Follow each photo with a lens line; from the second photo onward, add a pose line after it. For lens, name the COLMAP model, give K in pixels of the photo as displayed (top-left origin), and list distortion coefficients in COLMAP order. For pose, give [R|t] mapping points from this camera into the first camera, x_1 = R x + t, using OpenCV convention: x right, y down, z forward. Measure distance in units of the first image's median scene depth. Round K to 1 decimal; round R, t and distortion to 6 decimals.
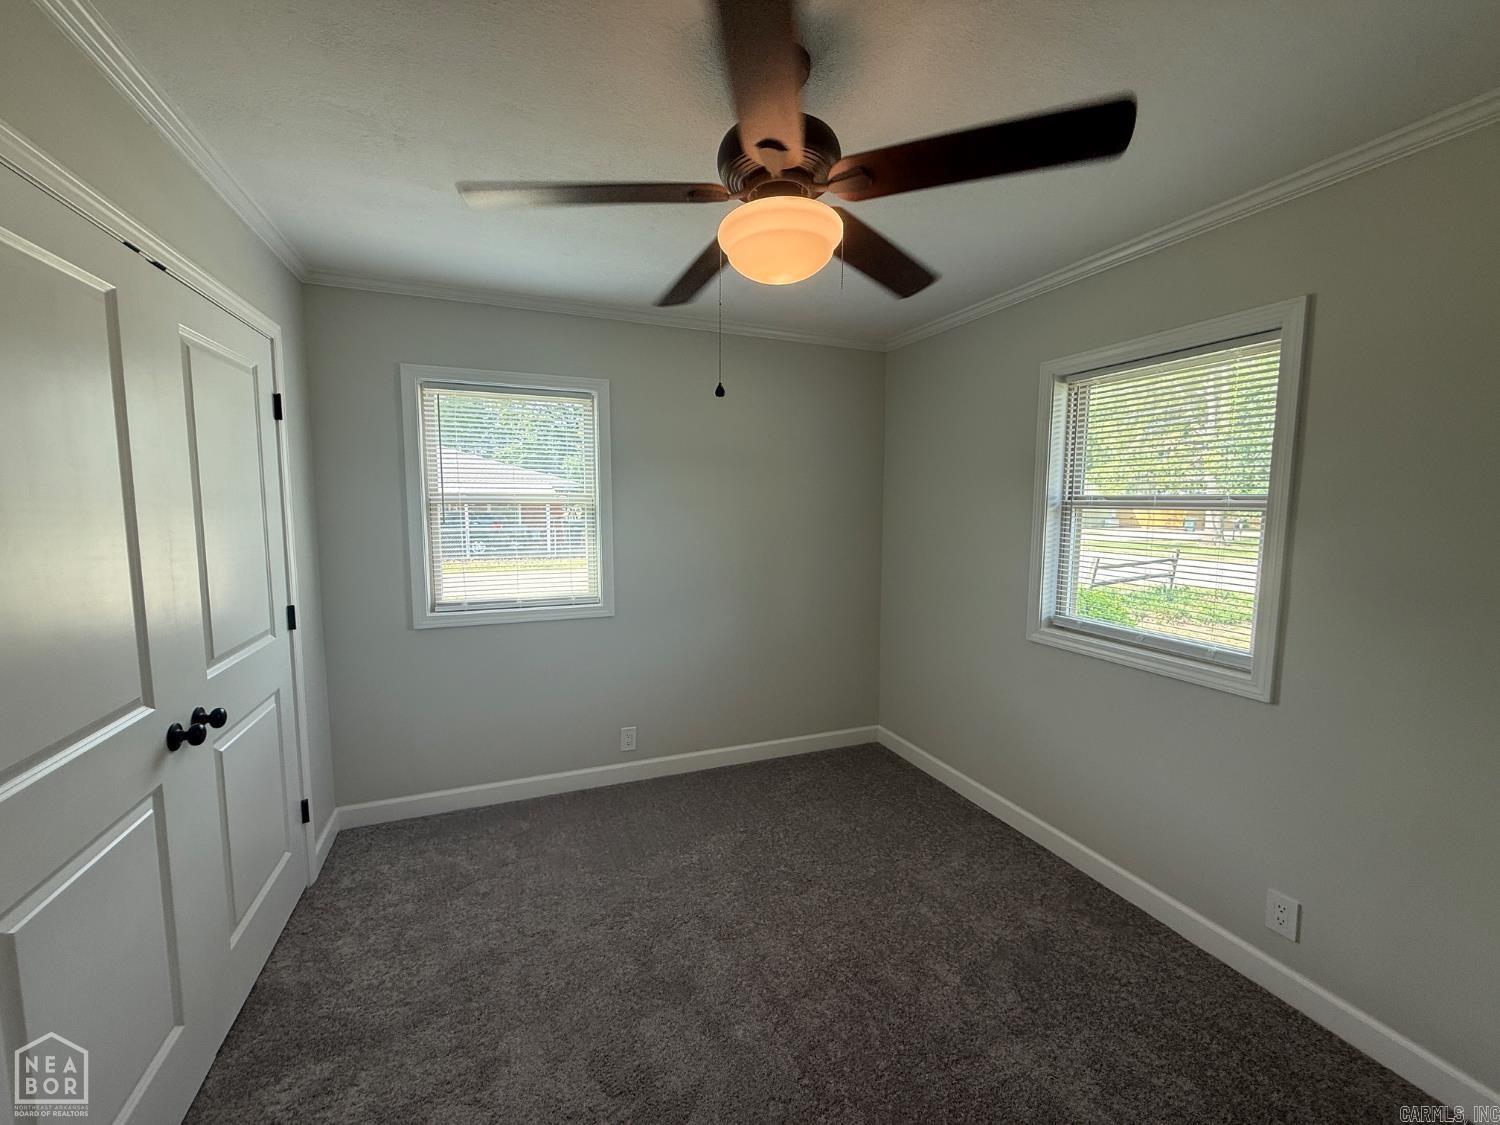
lens RADIAL K [[596.7, 0, 743.3], [0, 596.7, 564.2], [0, 0, 1]] dist [0.000800, 0.000238]
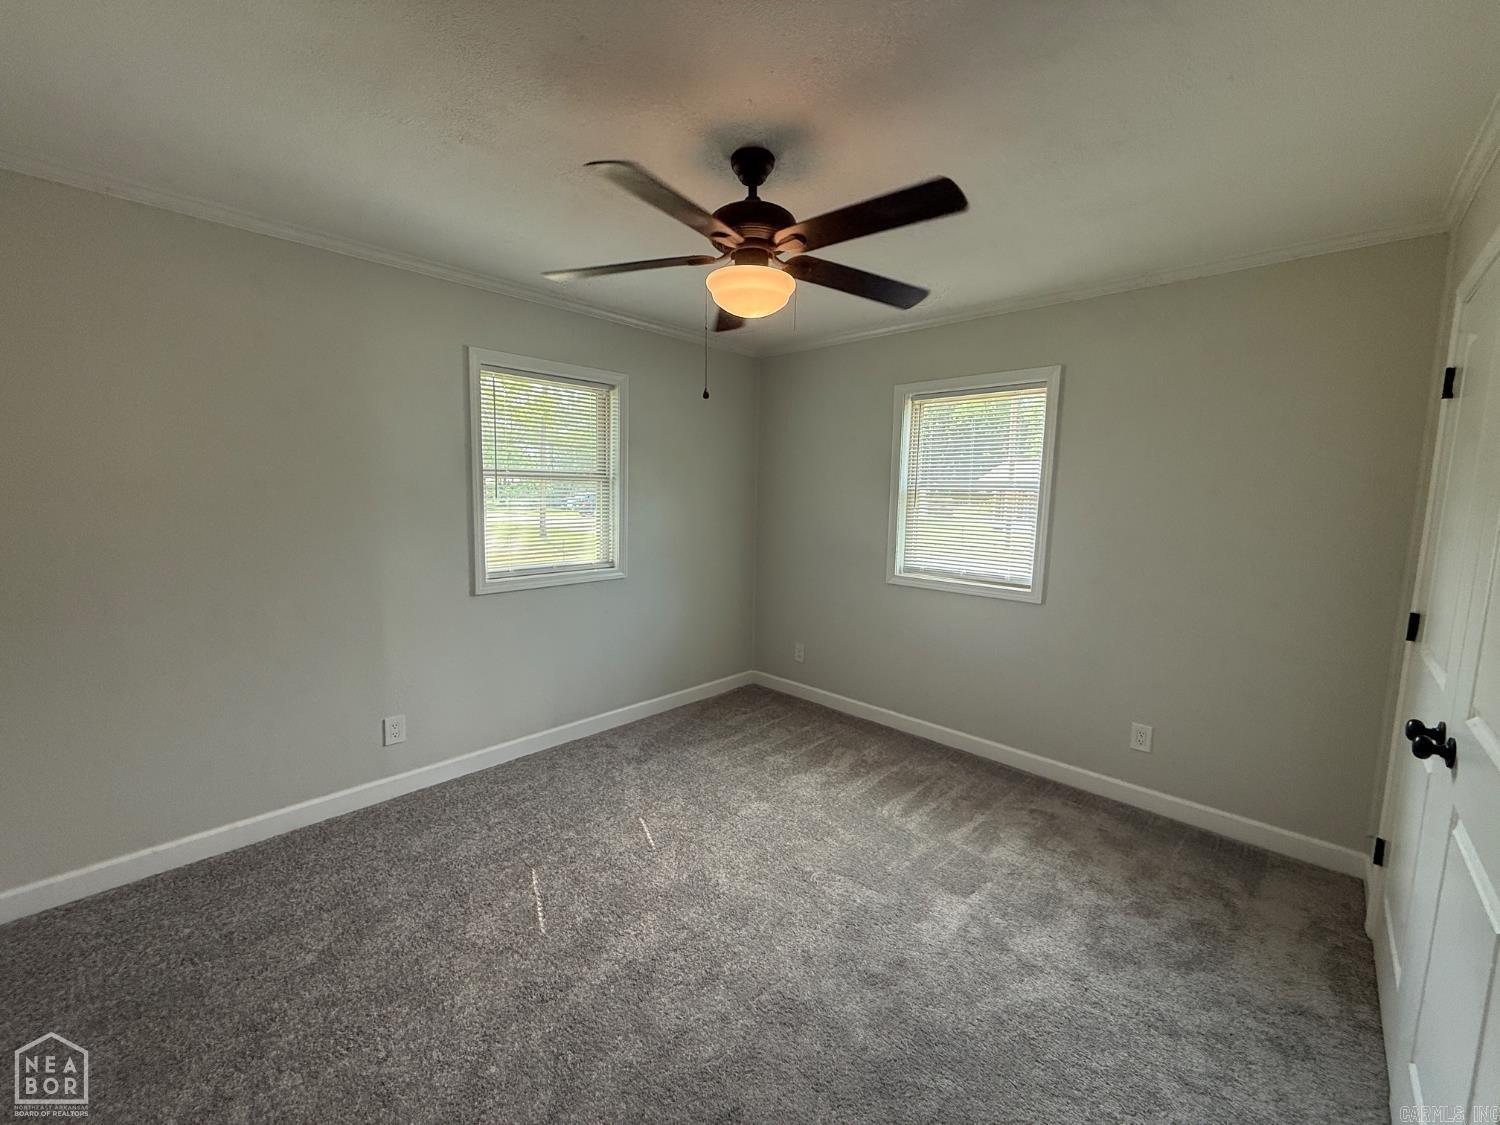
lens RADIAL K [[596.7, 0, 743.3], [0, 596.7, 564.2], [0, 0, 1]] dist [0.000800, 0.000238]
pose [[0.908202, -0.044304, 0.416181, -0.468069], [0.034459, 0.998921, 0.031142, 0.030127], [-0.417112, -0.013942, 0.908748, -0.147925]]
